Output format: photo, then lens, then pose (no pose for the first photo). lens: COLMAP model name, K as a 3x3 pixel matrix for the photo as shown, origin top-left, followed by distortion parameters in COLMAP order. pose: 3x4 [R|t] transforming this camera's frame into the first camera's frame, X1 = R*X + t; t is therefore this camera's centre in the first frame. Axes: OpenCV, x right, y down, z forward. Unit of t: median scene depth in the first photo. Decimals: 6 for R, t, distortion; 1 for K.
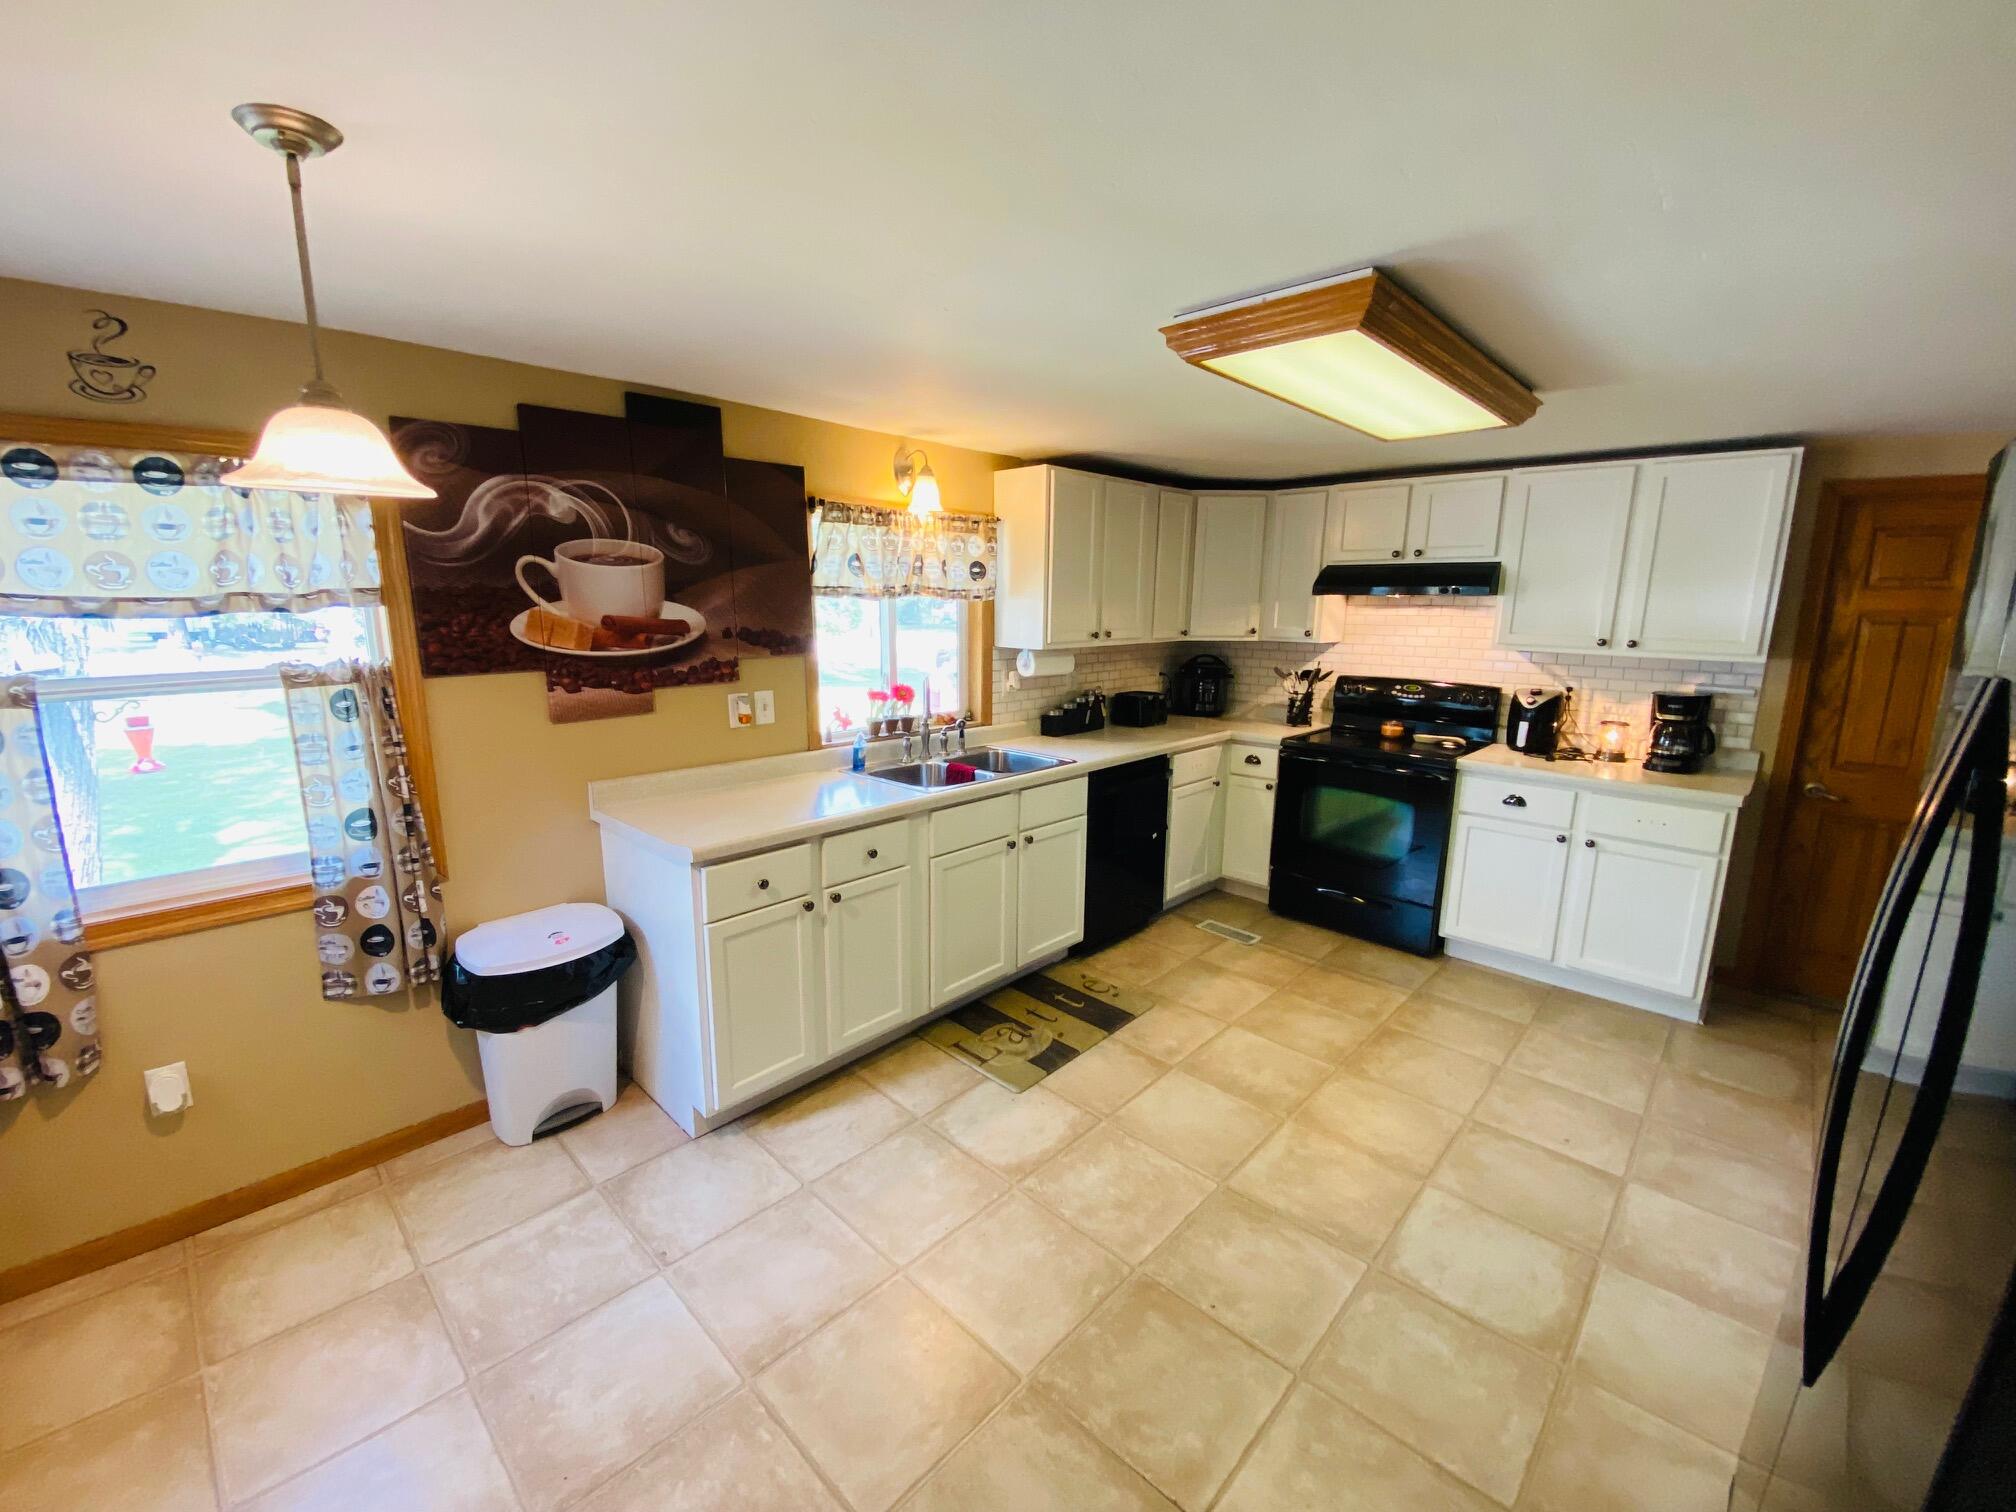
lens RADIAL K [[825.3, 0, 992.5], [0, 825.3, 760.4], [0, 0, 1]] dist [0.008325, -0.013244]
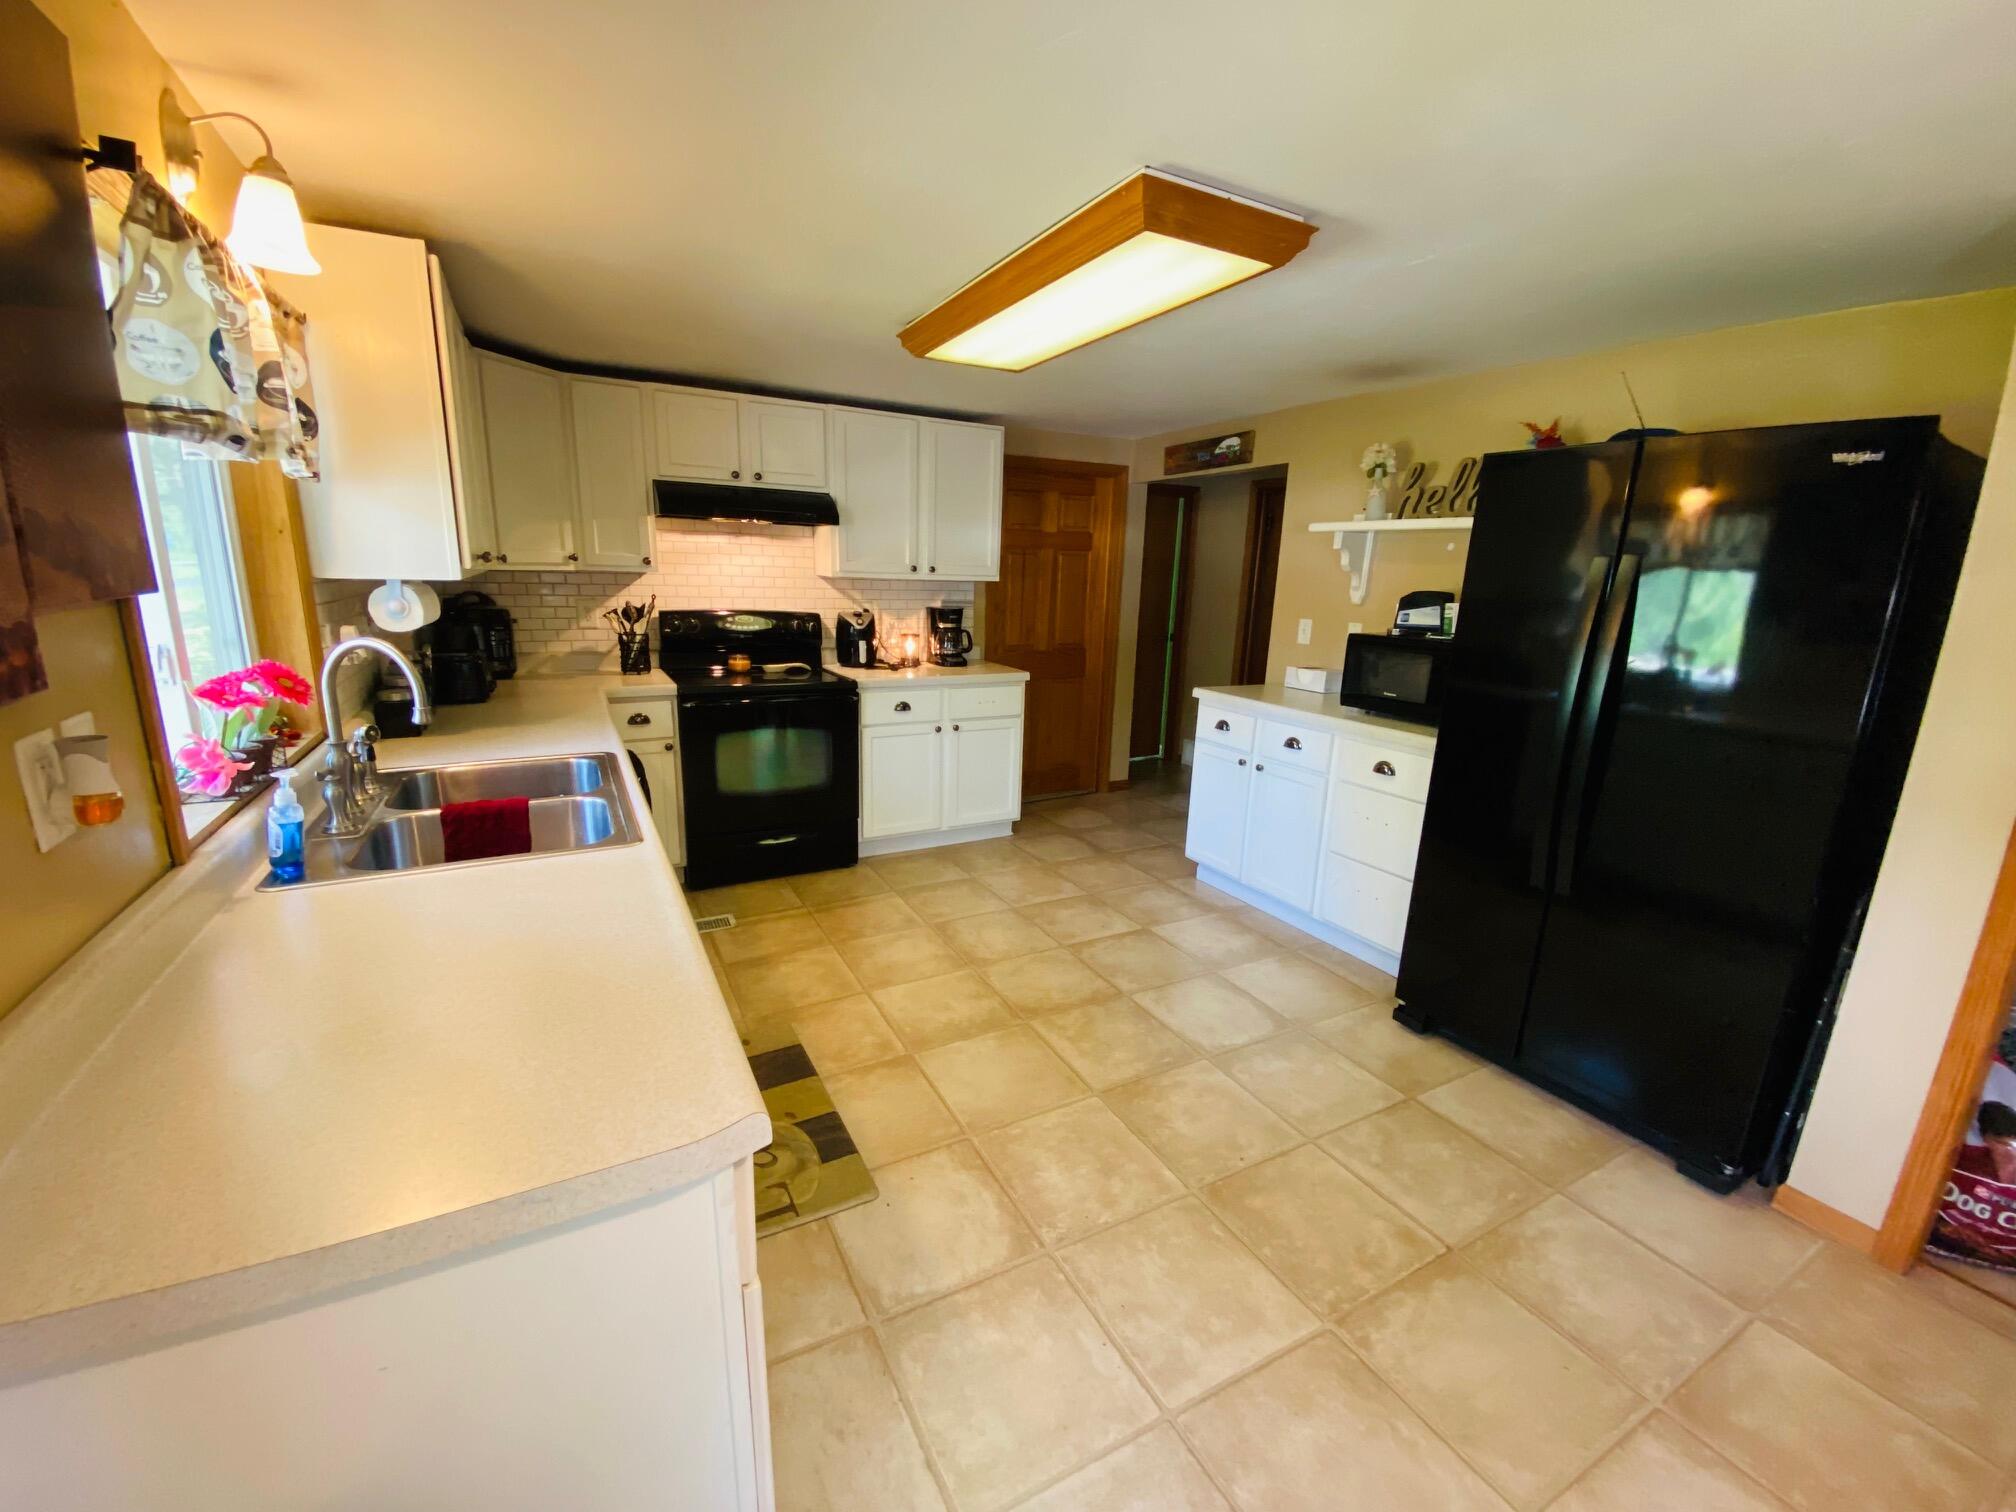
lens RADIAL K [[825.3, 0, 994.5], [0, 825.3, 759.1], [0, 0, 1]] dist [0.008325, -0.013244]
pose [[0.297382, -0.216390, 0.929914, -0.443844], [0.160208, 0.971478, 0.174828, -0.062754], [-0.941221, 0.096988, 0.323567, 0.537309]]
